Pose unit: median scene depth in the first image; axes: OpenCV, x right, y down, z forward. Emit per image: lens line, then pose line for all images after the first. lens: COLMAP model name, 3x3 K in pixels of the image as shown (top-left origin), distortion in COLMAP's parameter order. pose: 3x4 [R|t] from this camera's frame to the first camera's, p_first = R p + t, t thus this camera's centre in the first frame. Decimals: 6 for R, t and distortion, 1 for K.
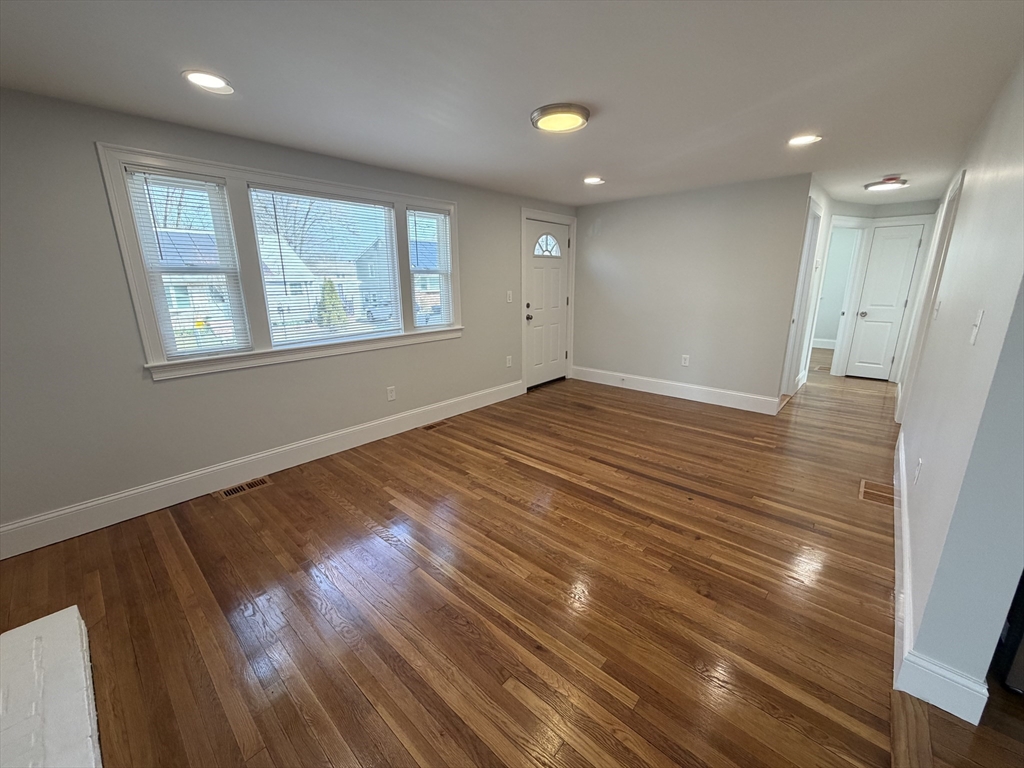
lens RADIAL K [[408.2, 0, 509.5], [0, 408.2, 383.6], [0, 0, 1]] dist [-0.000551, 0.000201]
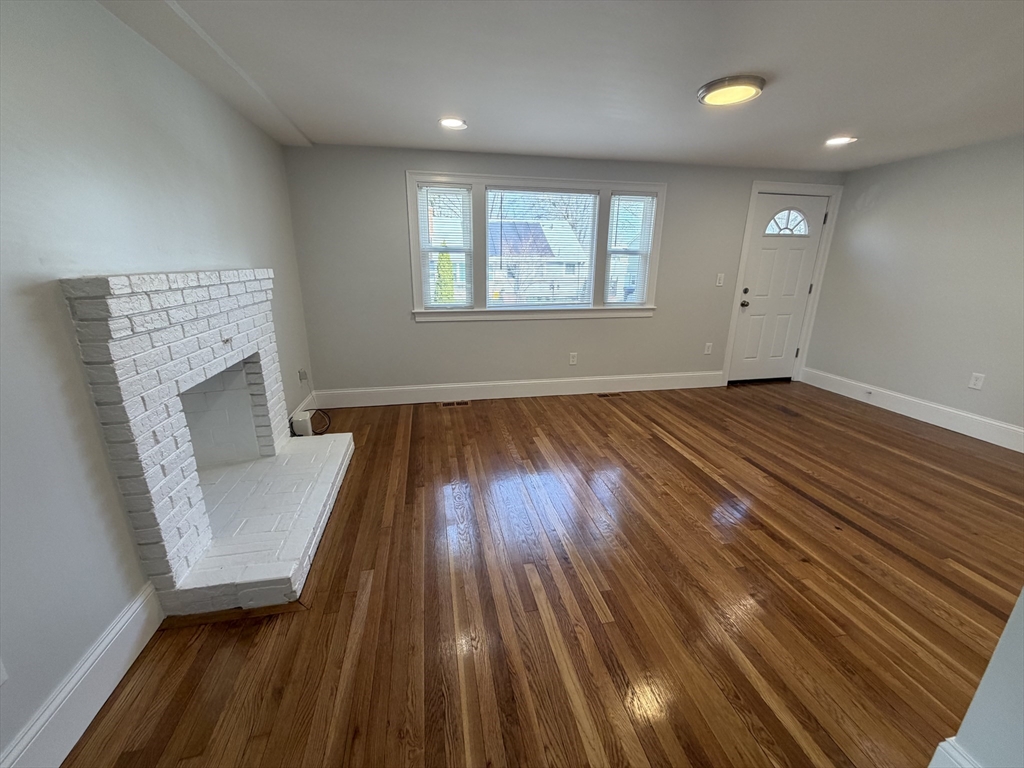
lens RADIAL K [[408.2, 0, 509.5], [0, 408.2, 383.6], [0, 0, 1]] dist [-0.000551, 0.000201]
pose [[0.804063, 0.183482, -0.565524, 0.246269], [-0.161543, 0.982827, 0.089191, 0.021047], [0.572178, 0.019641, 0.819895, -0.053270]]
